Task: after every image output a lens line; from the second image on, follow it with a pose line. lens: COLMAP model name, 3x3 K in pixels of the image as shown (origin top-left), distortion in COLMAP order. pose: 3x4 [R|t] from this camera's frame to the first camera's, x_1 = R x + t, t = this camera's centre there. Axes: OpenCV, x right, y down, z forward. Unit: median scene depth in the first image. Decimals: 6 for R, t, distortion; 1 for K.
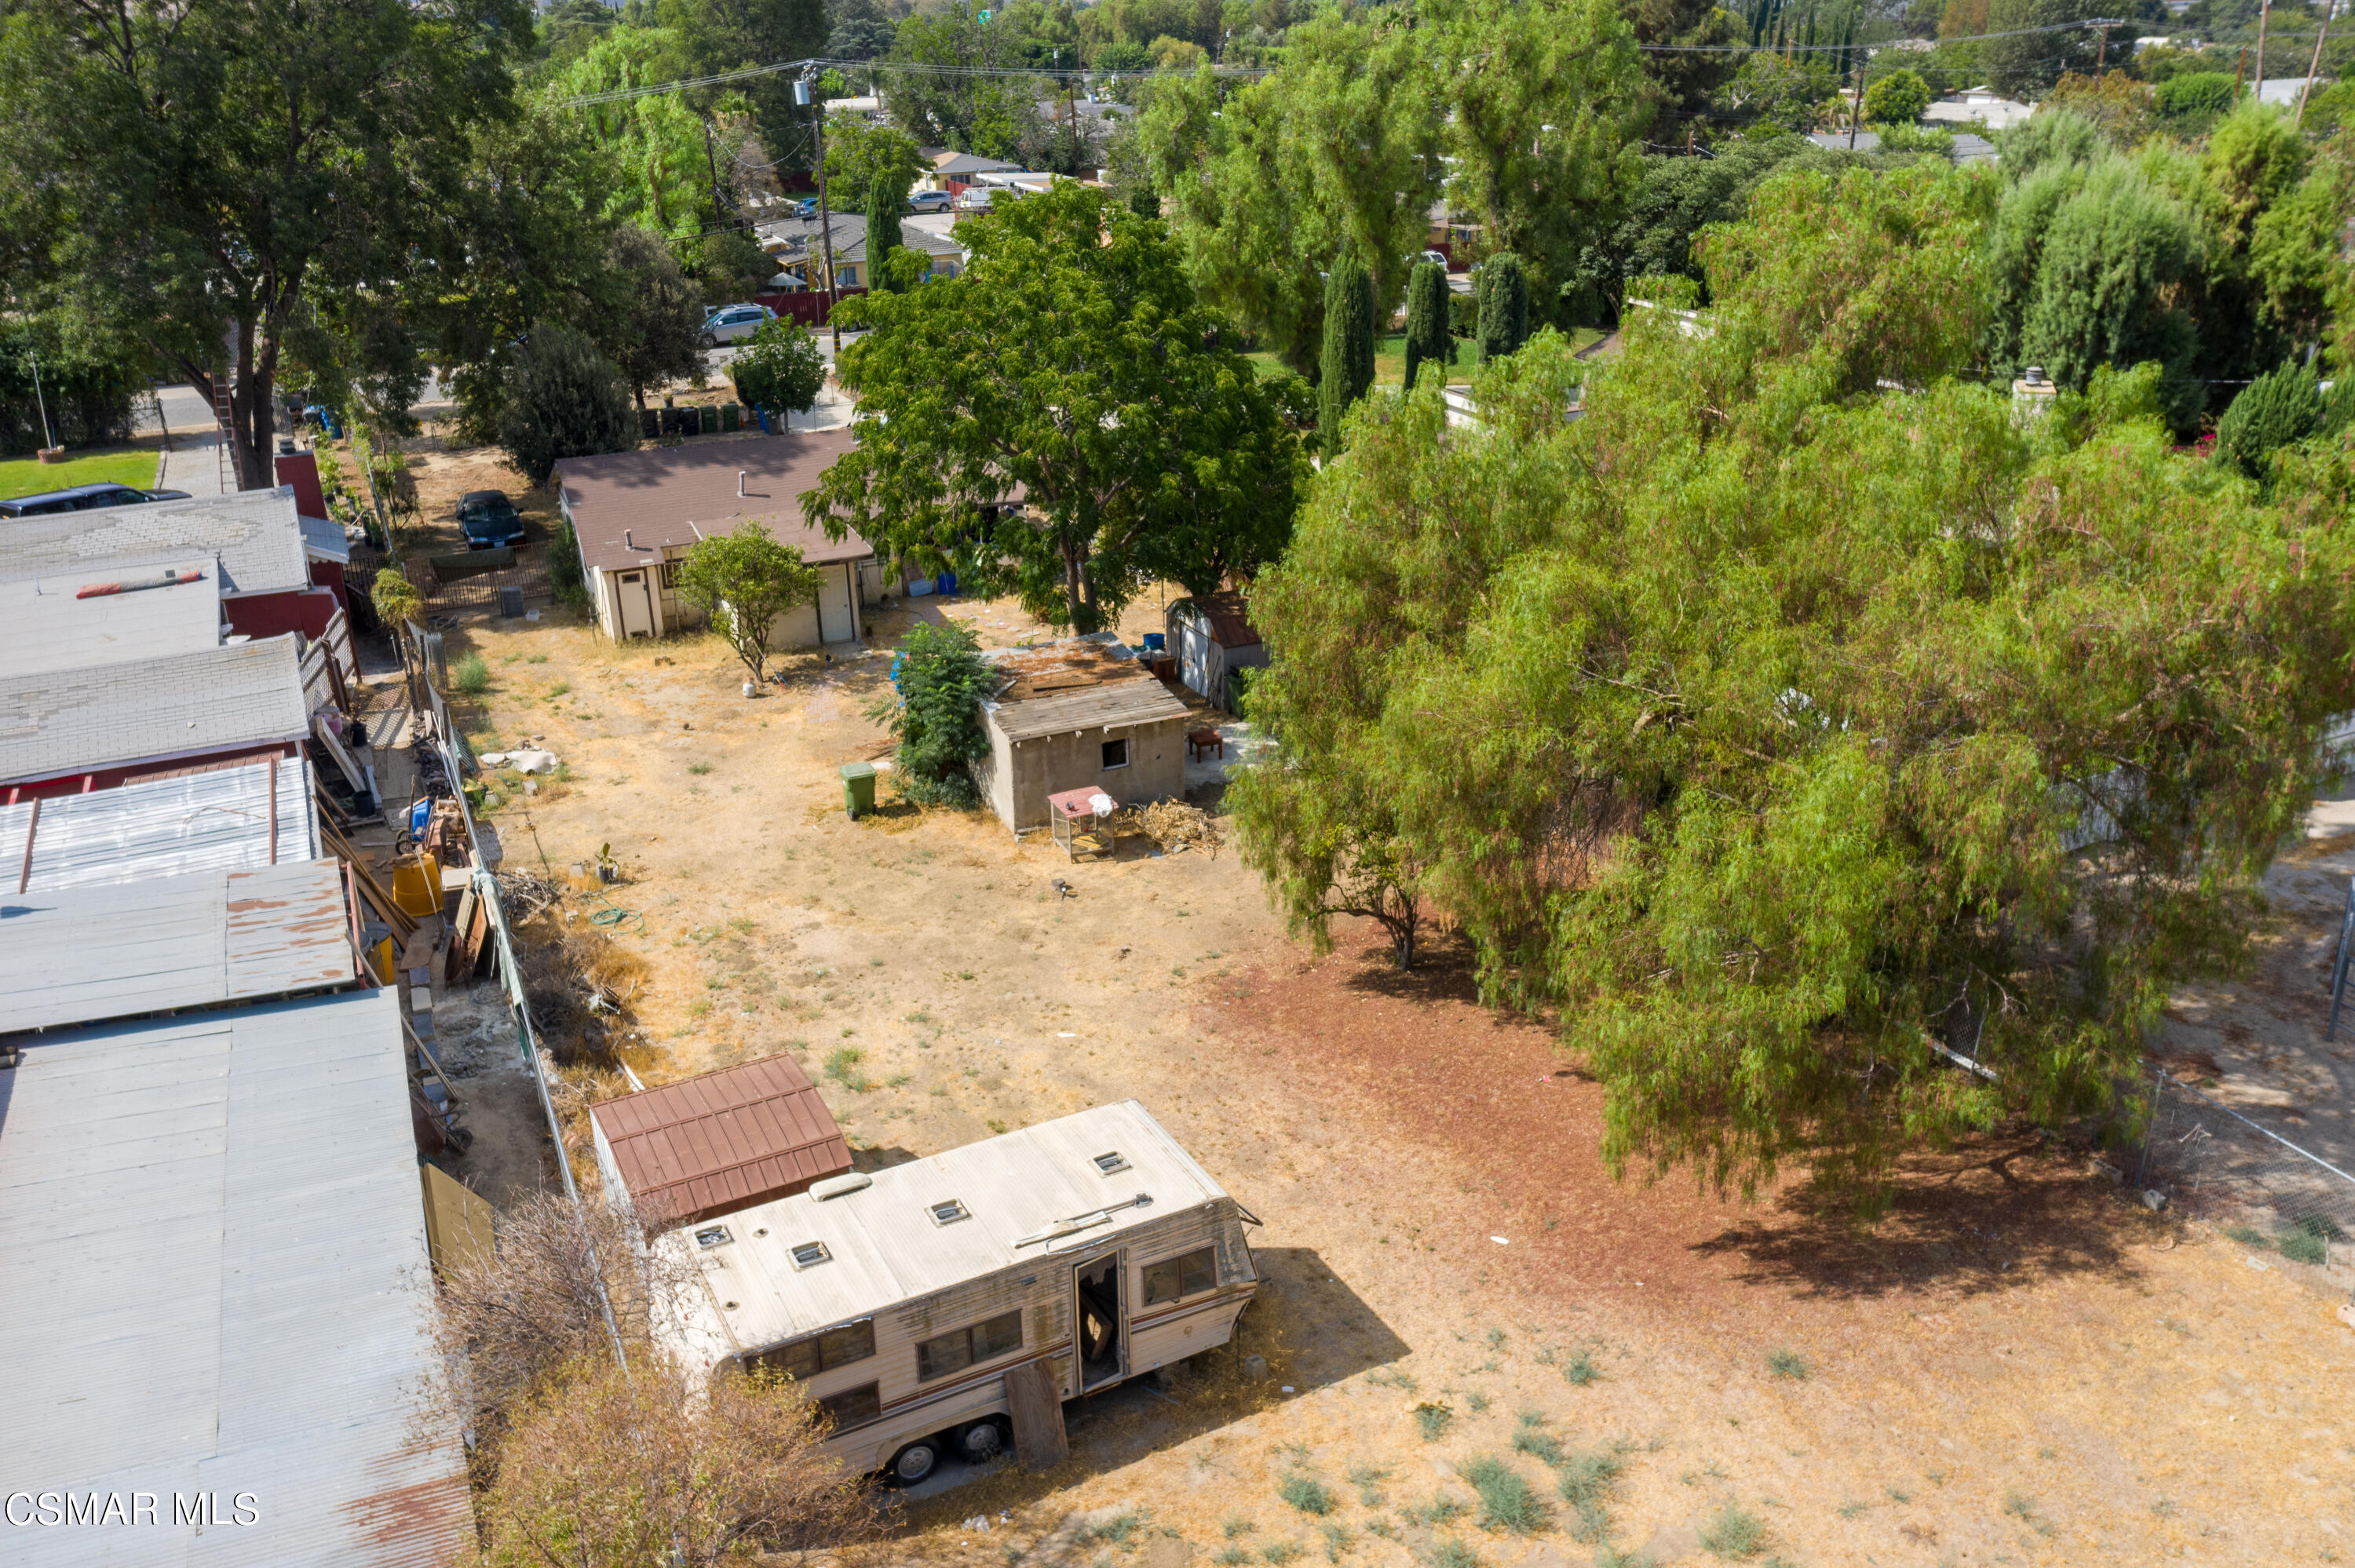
lens RADIAL K [[1885.2, 0, 1177.5], [0, 1885.2, 784.0], [0, 0, 1]] dist [-0.007853, -0.009048]
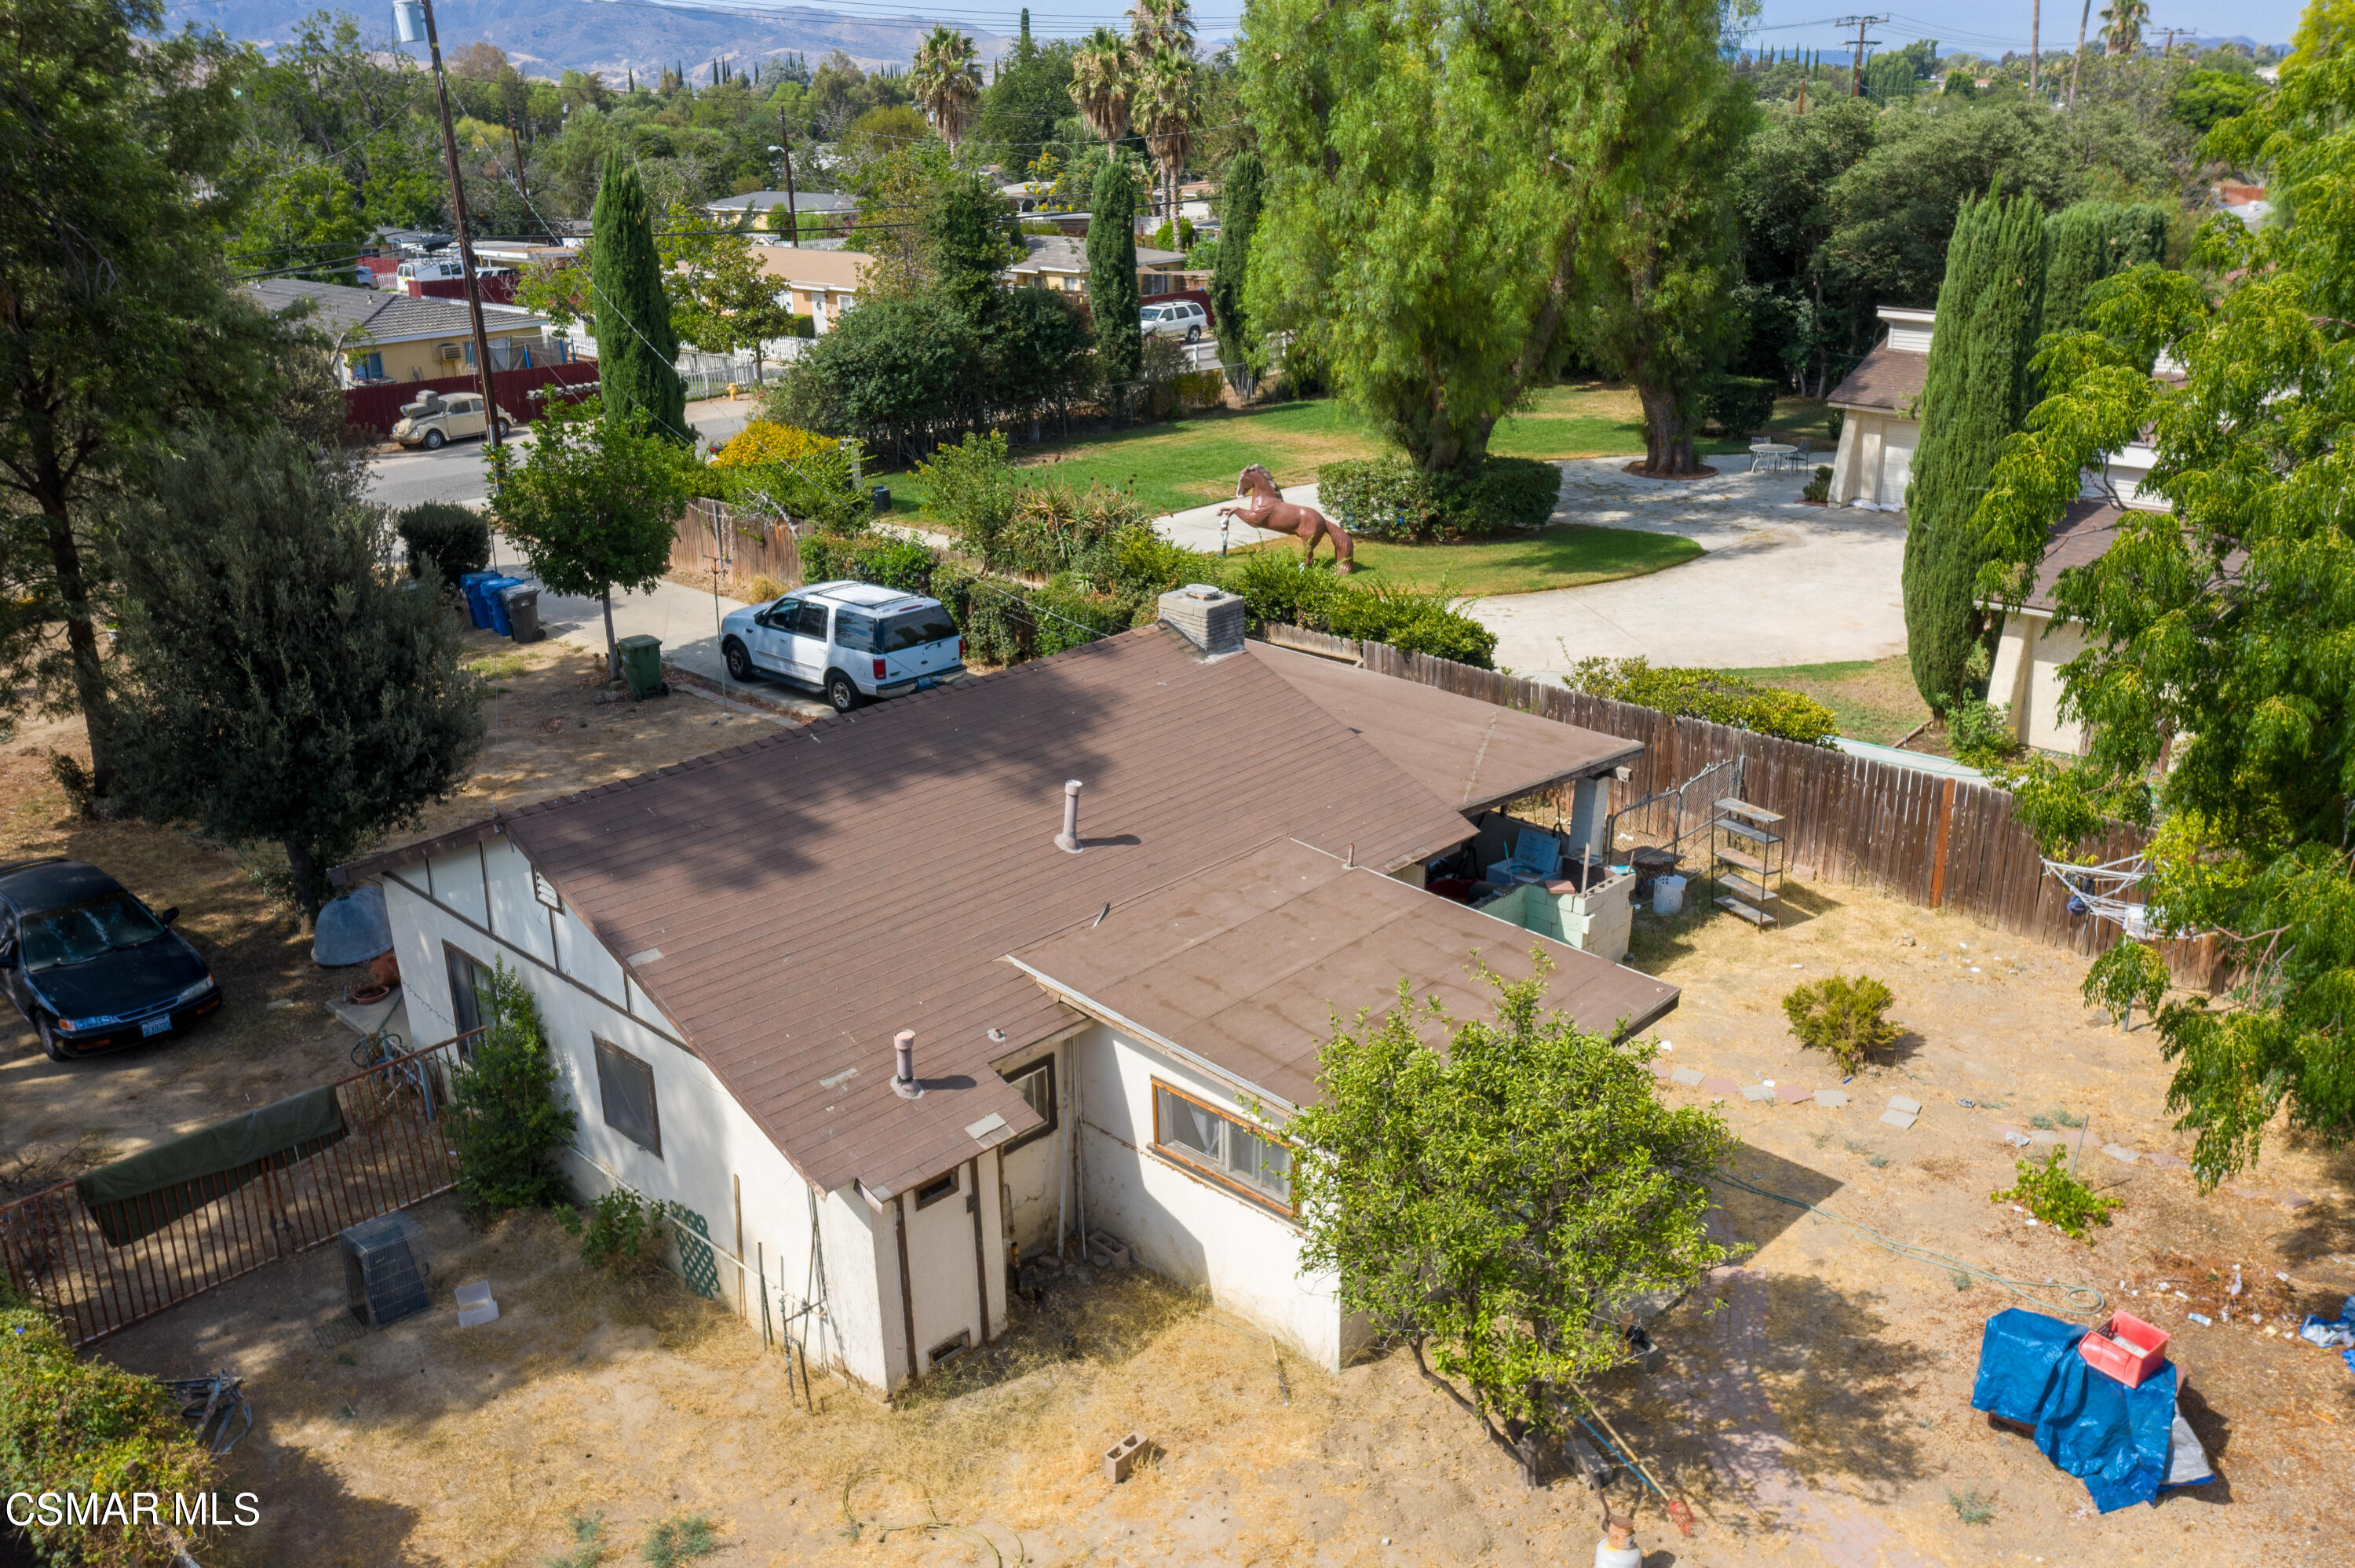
lens RADIAL K [[1901.5, 0, 1177.5], [0, 1901.5, 784.0], [0, 0, 1]] dist [-0.013492, -0.005659]
pose [[0.923243, -0.125047, 0.363299, -0.304098], [0.146319, 0.988735, -0.031514, -0.134869], [-0.355266, 0.082253, 0.931139, 0.591114]]
